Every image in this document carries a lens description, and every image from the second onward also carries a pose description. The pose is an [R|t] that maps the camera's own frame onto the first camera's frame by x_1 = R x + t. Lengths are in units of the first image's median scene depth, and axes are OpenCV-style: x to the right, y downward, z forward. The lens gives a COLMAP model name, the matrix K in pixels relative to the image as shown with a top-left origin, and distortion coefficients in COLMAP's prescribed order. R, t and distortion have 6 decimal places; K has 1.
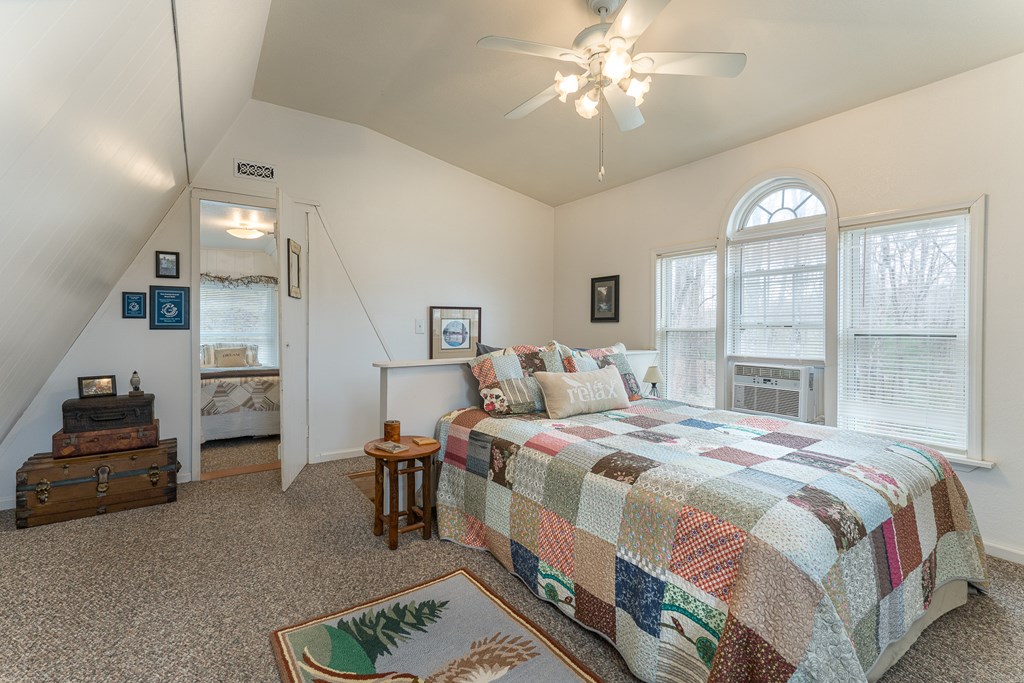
lens RADIAL K [[486.6, 0, 516.9], [0, 486.6, 336.5], [0, 0, 1]] dist [0.005267, 0.001907]
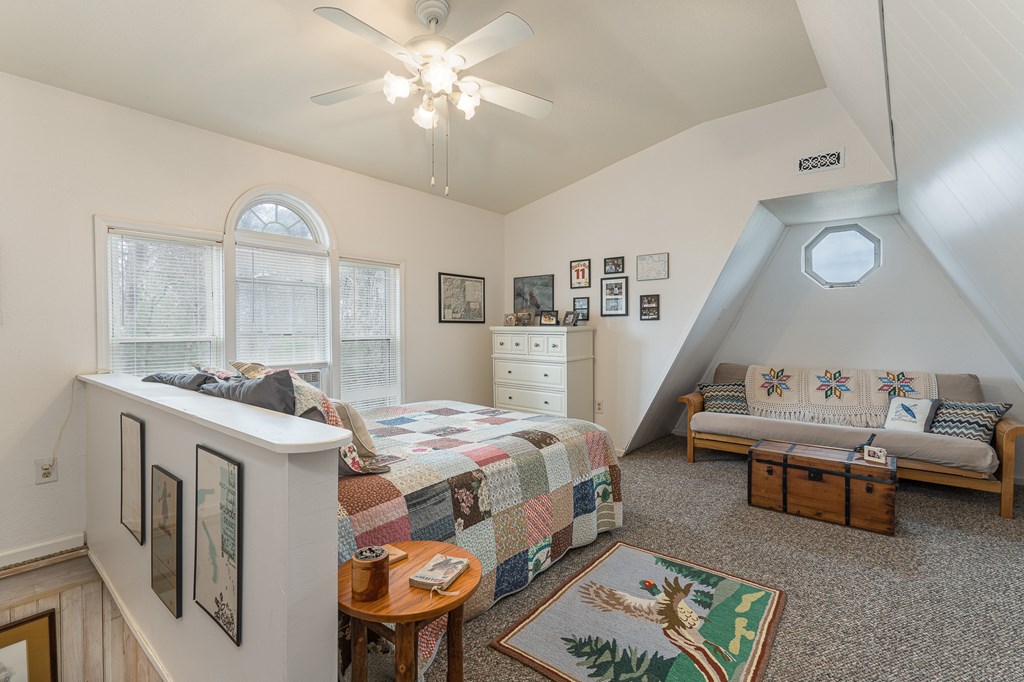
lens RADIAL K [[460.4, 0, 515.8], [0, 460.4, 335.8], [0, 0, 1]] dist [-0.002531, -0.000191]
pose [[-0.287760, -0.008812, 0.957662, -0.977668], [0.019665, 0.999692, 0.015107, -0.043234], [-0.957501, 0.023179, -0.287498, 1.371554]]
